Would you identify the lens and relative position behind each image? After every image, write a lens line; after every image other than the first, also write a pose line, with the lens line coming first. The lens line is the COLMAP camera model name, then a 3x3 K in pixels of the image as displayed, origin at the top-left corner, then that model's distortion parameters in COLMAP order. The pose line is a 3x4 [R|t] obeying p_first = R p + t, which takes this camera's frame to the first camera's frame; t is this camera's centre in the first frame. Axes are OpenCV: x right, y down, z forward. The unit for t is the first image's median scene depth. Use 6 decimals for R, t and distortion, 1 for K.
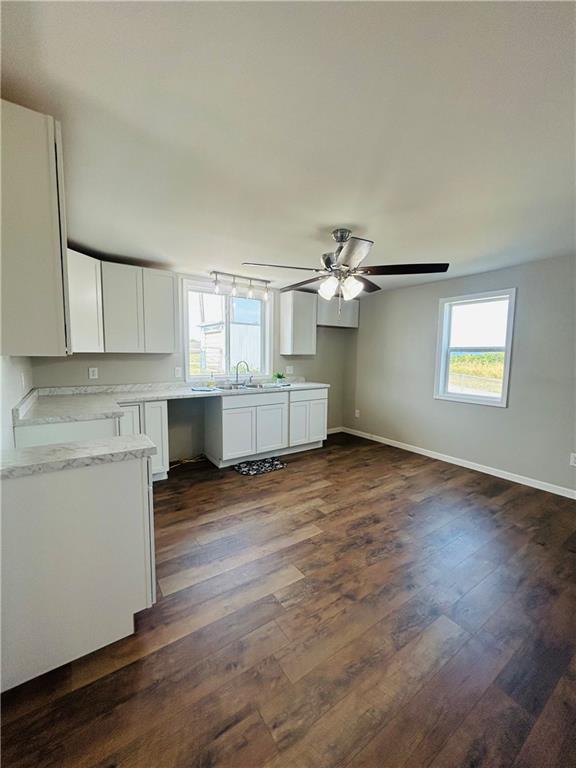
lens RADIAL K [[314.7, 0, 287.2], [0, 314.7, 382.0], [0, 0, 1]] dist [-0.001361, 0.000133]
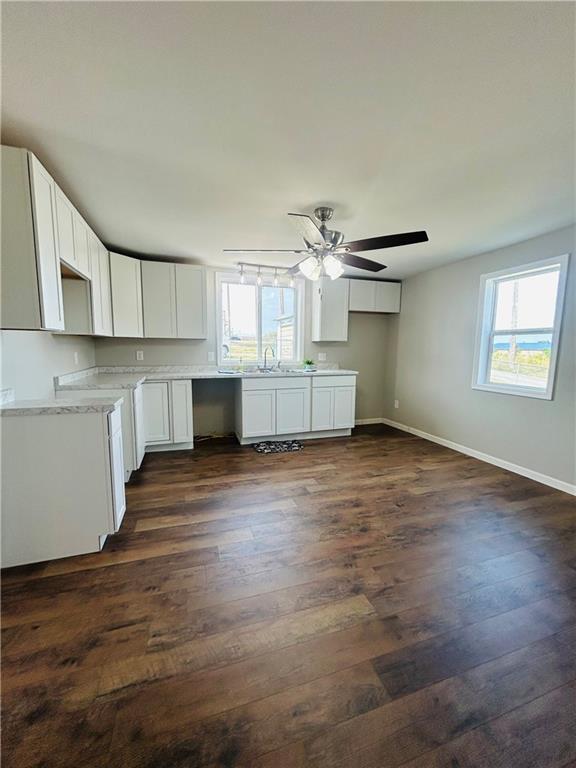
lens RADIAL K [[314.7, 0, 288.8], [0, 314.7, 383.3], [0, 0, 1]] dist [-0.001361, 0.000133]
pose [[0.959829, 0.030569, -0.278916, 0.261504], [-0.024846, 0.999402, 0.024032, 0.033769], [0.279483, -0.016137, 0.960015, 0.004692]]
